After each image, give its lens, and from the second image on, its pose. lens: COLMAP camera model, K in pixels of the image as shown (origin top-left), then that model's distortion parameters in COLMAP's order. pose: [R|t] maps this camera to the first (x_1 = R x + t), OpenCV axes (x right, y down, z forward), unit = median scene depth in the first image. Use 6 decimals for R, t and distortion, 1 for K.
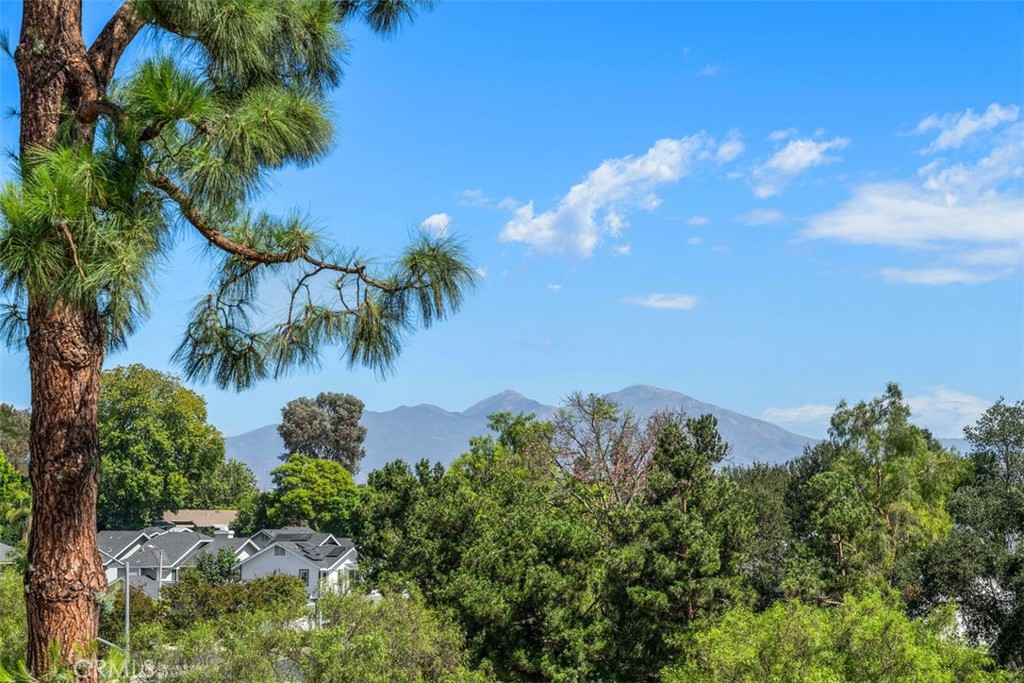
lens RADIAL K [[1948.0, 0, 512.0], [0, 1948.0, 341.5], [0, 0, 1]] dist [0.024360, 0.261134]
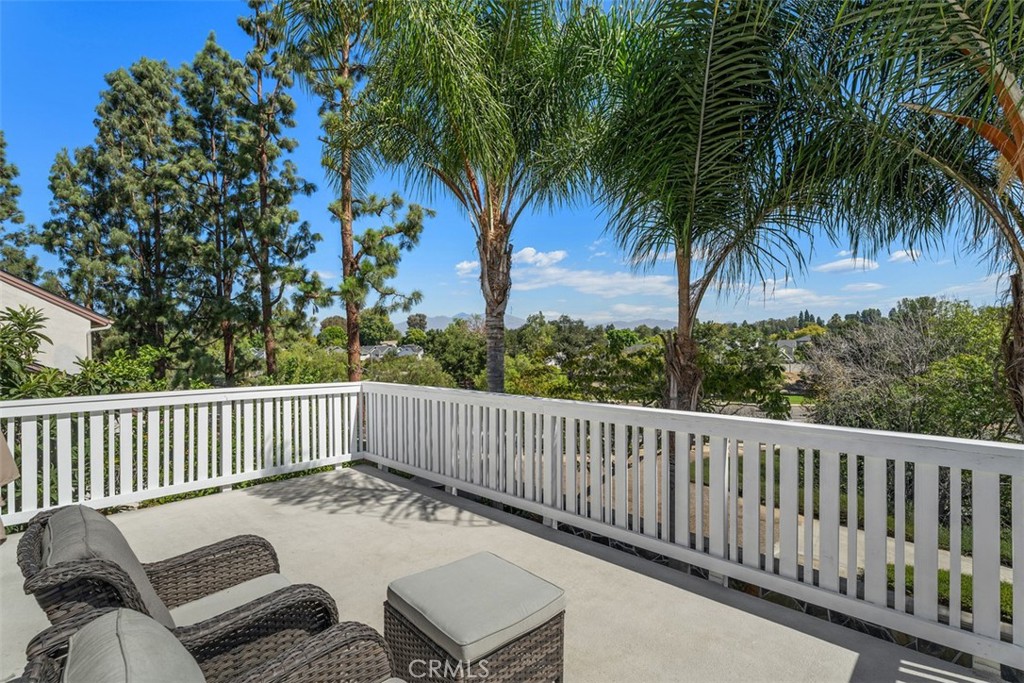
lens RADIAL K [[465.5, 0, 509.7], [0, 465.5, 352.5], [0, 0, 1]] dist [-0.001603, -0.000194]
pose [[0.995680, -0.016288, 0.091406, 0.022671], [0.005921, 0.993627, 0.112563, -0.004949], [-0.092657, -0.111535, 0.989431, -0.089665]]
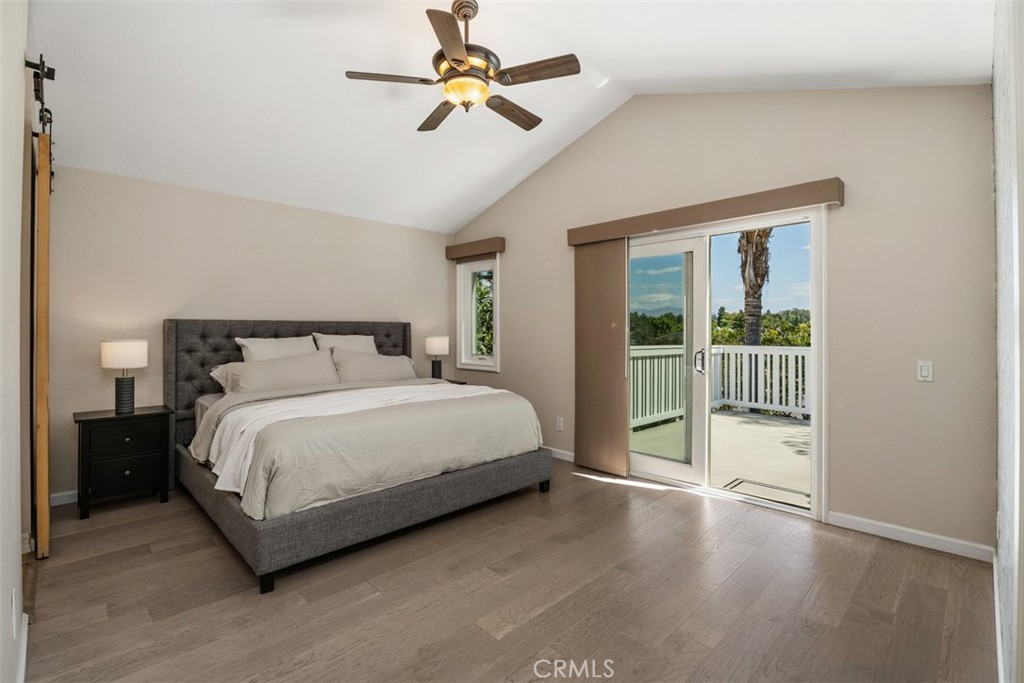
lens RADIAL K [[468.8, 0, 512.6], [0, 468.8, 334.6], [0, 0, 1]] dist [-0.000083, -0.000001]
pose [[0.996825, -0.002483, 0.079586, -0.064714], [-0.005632, 0.994812, 0.101577, -0.003605], [-0.079425, -0.101703, 0.991639, -0.112423]]
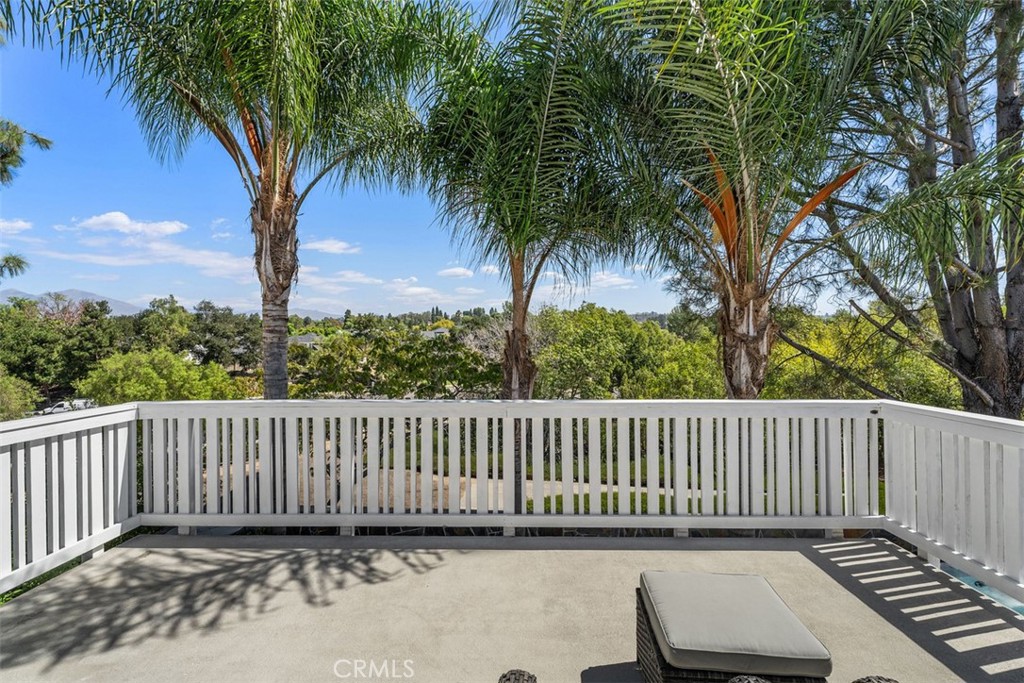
lens RADIAL K [[452.9, 0, 511.4], [0, 452.9, 331.5], [0, 0, 1]] dist [0.000078, -0.000074]
pose [[0.671357, -0.009259, 0.741076, -0.009478], [-0.060117, 0.995947, 0.066905, -0.004277], [-0.738692, -0.089468, 0.668079, -0.066334]]
